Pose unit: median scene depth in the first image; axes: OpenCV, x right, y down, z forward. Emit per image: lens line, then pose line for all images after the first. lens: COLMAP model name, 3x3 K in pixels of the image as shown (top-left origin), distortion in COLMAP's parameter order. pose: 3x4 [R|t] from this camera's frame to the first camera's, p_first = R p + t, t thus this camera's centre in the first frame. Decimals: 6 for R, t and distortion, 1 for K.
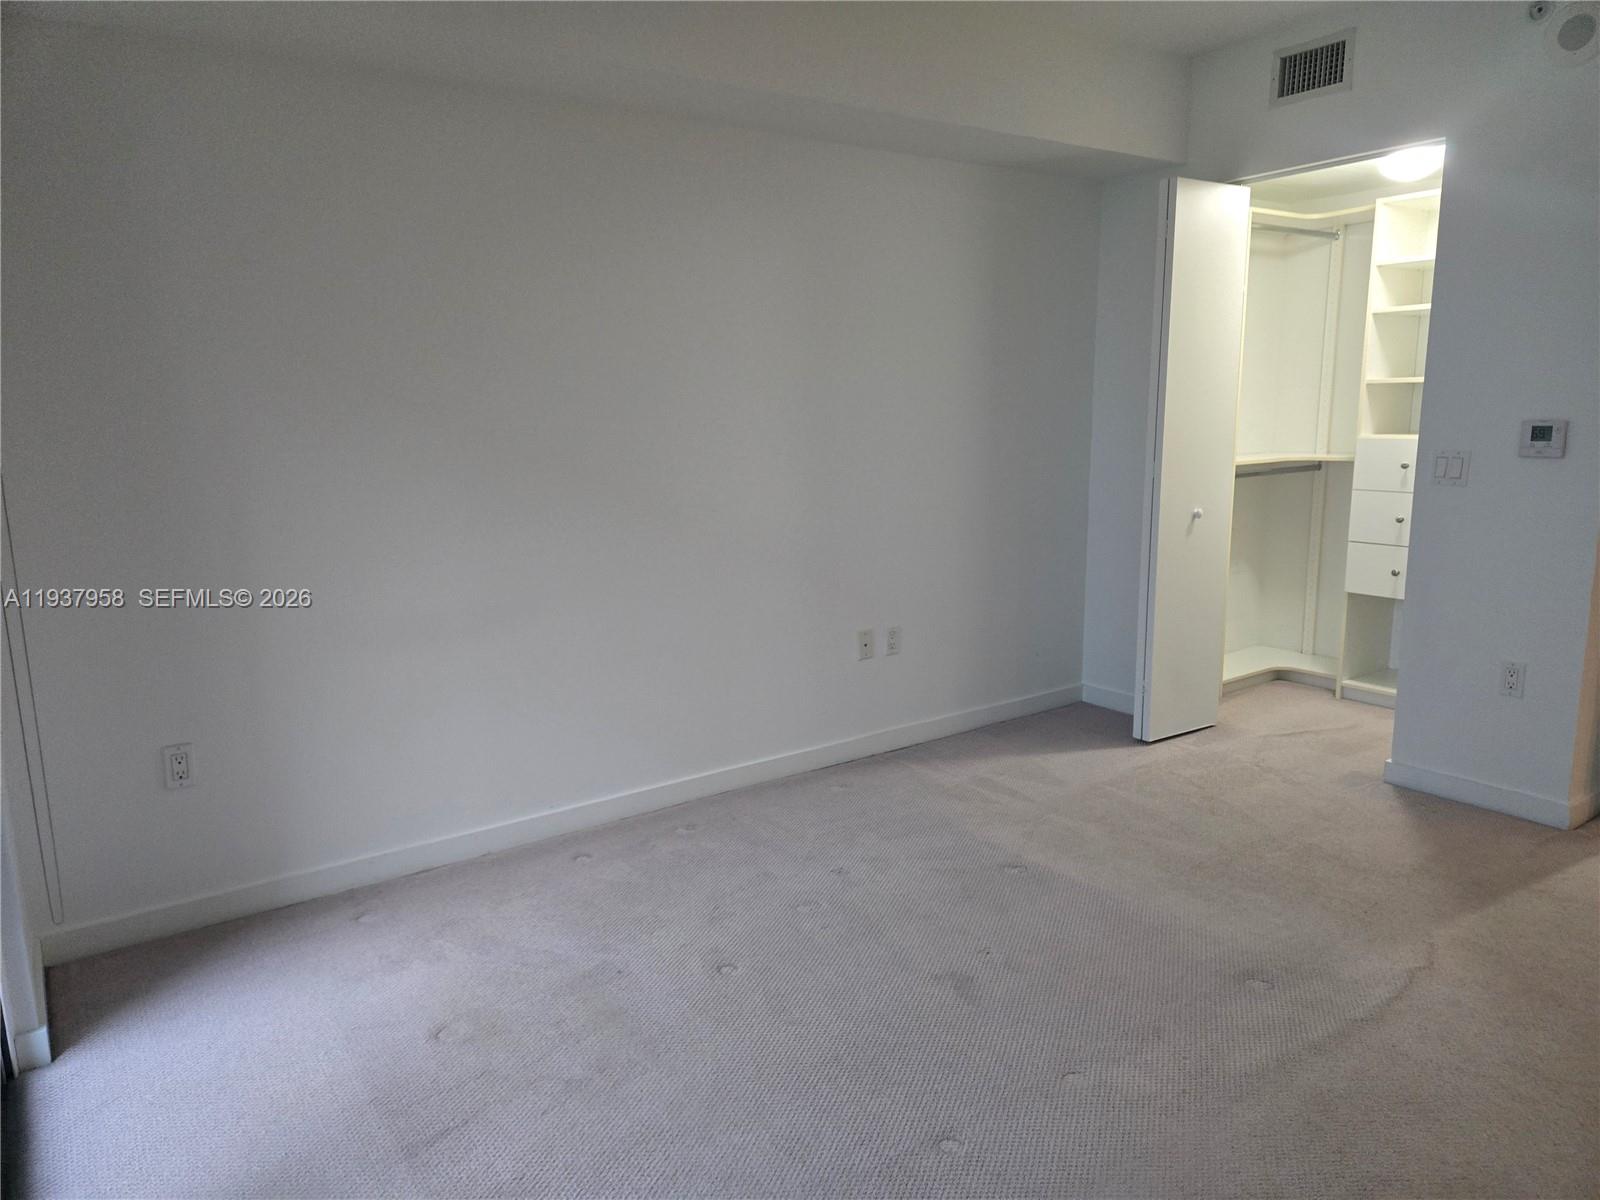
lens RADIAL K [[1065.0, 0, 800.0], [0, 1065.0, 600.0], [0, 0, 1]] dist [0.085462, -0.084453]
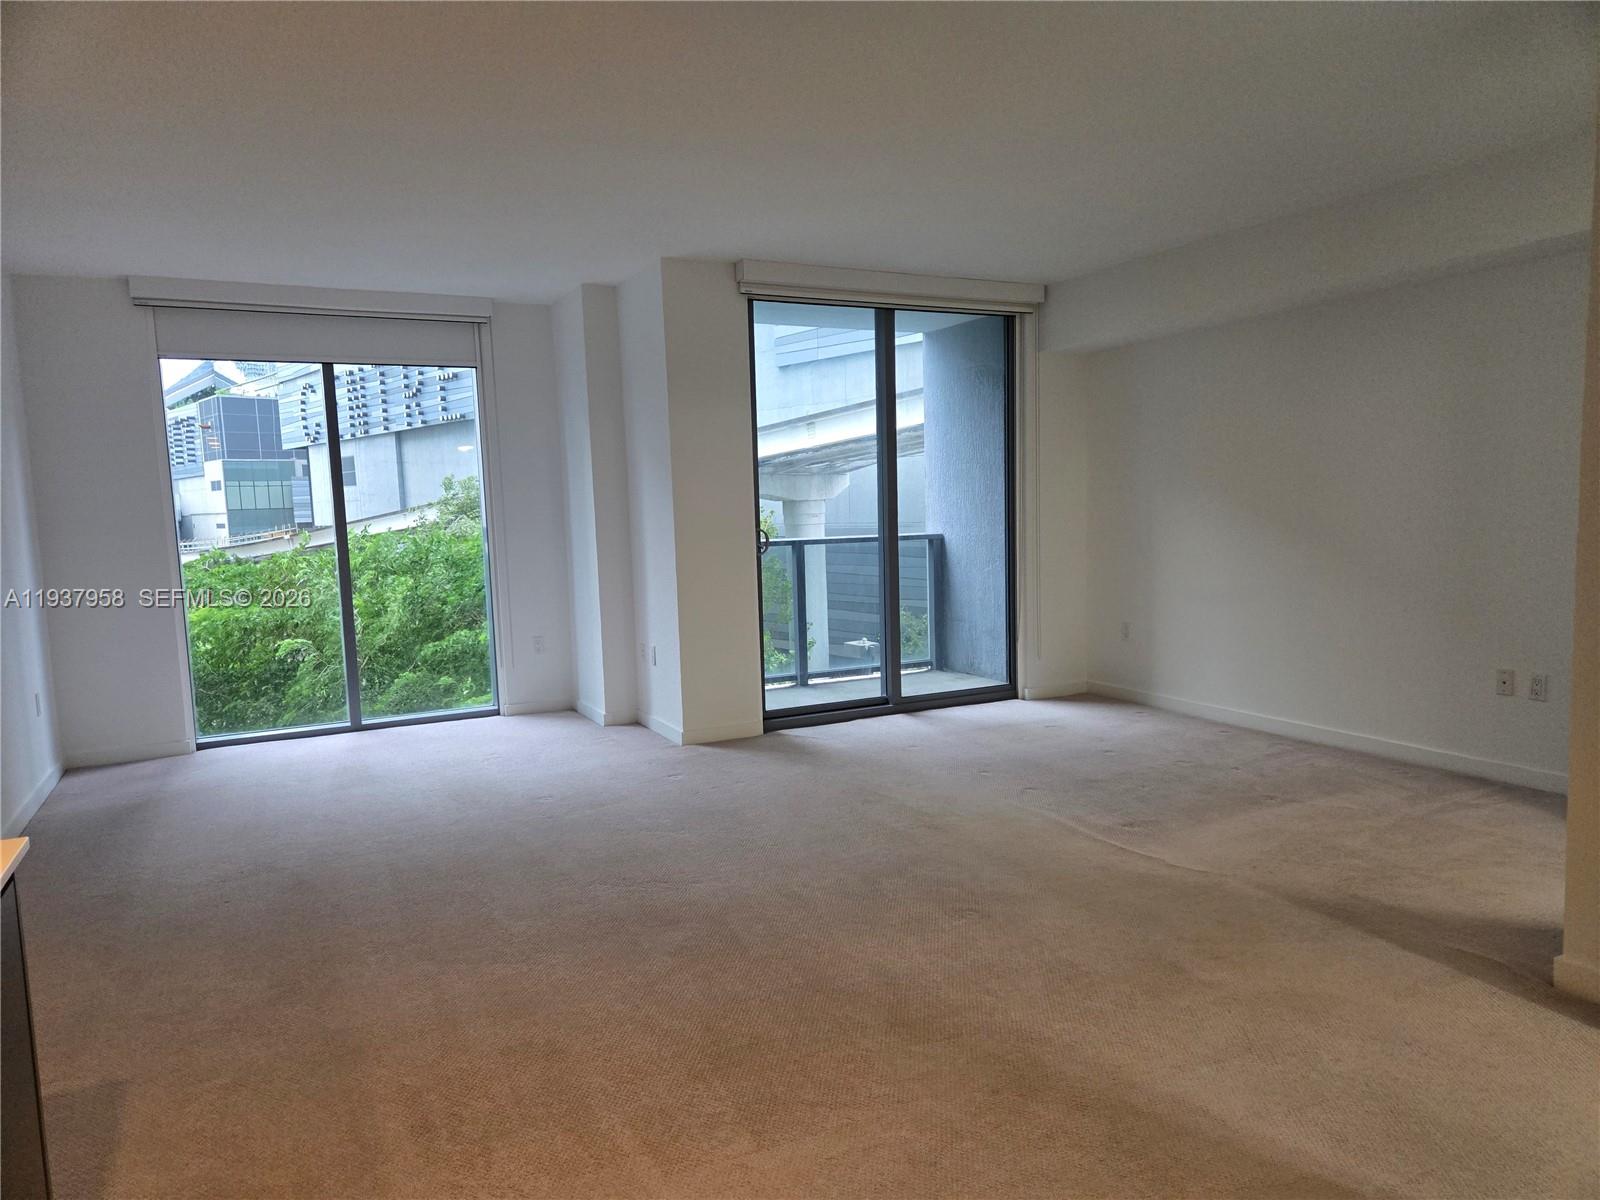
lens RADIAL K [[1062.0, 0, 800.5], [0, 1062.0, 617.0], [0, 0, 1]] dist [0.084575, -0.081625]
pose [[-0.142780, 0.128843, -0.981332, 1.297521], [-0.145439, 0.977997, 0.149566, -0.090193], [0.979010, 0.164079, -0.120900, 0.393705]]
